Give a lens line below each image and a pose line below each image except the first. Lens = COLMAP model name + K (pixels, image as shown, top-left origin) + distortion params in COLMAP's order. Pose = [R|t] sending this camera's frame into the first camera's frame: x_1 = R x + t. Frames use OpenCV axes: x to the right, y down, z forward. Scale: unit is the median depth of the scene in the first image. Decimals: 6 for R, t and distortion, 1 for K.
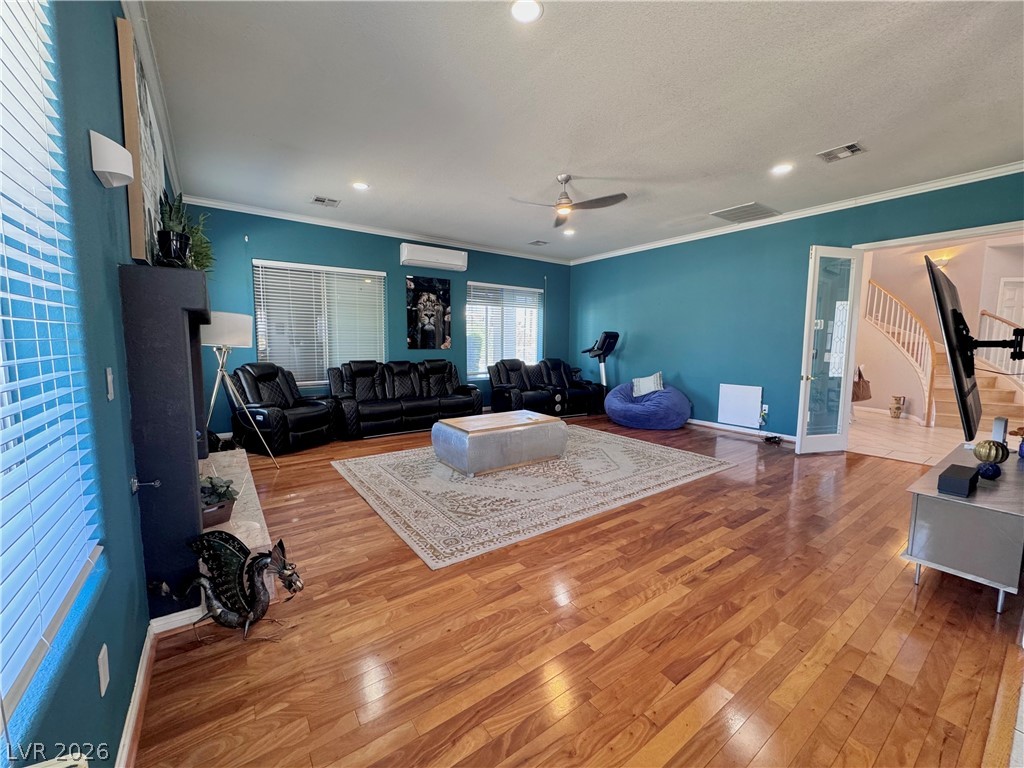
lens RADIAL K [[415.3, 0, 510.5], [0, 415.3, 386.5], [0, 0, 1]] dist [-0.002077, 0.000101]
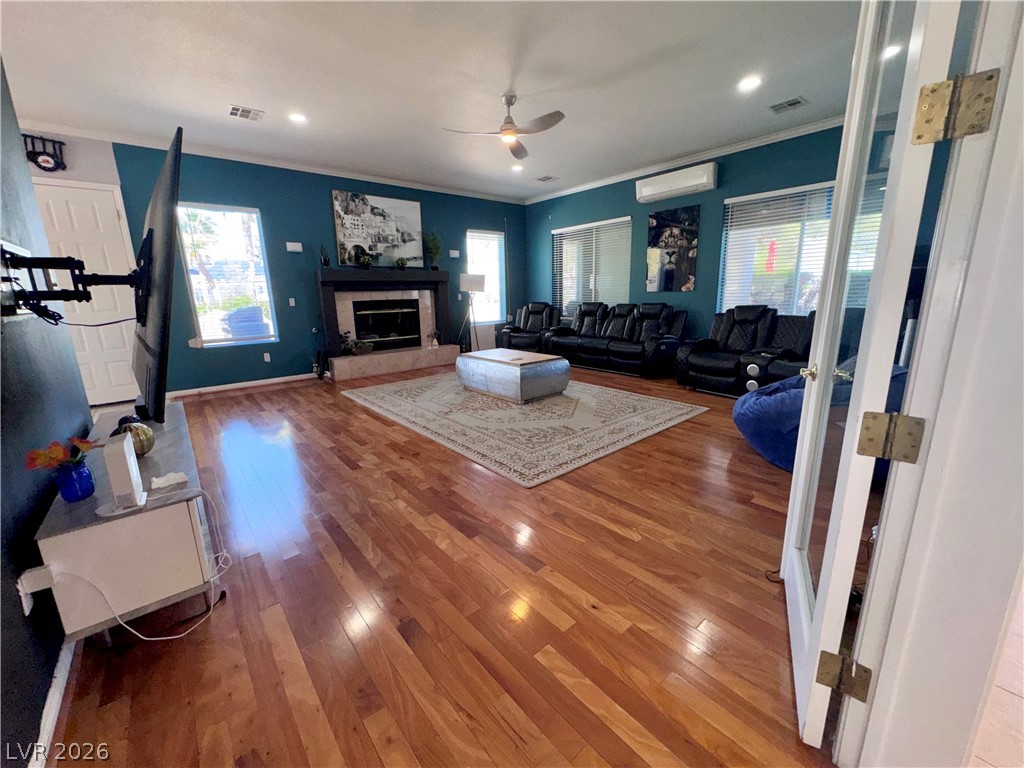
lens RADIAL K [[415.3, 0, 511.4], [0, 415.3, 387.0], [0, 0, 1]] dist [-0.002077, 0.000101]
pose [[0.066006, 0.214656, -0.974457, 0.794847], [-0.086194, 0.974163, 0.208753, -0.052297], [0.994089, 0.070214, 0.082803, 0.668995]]
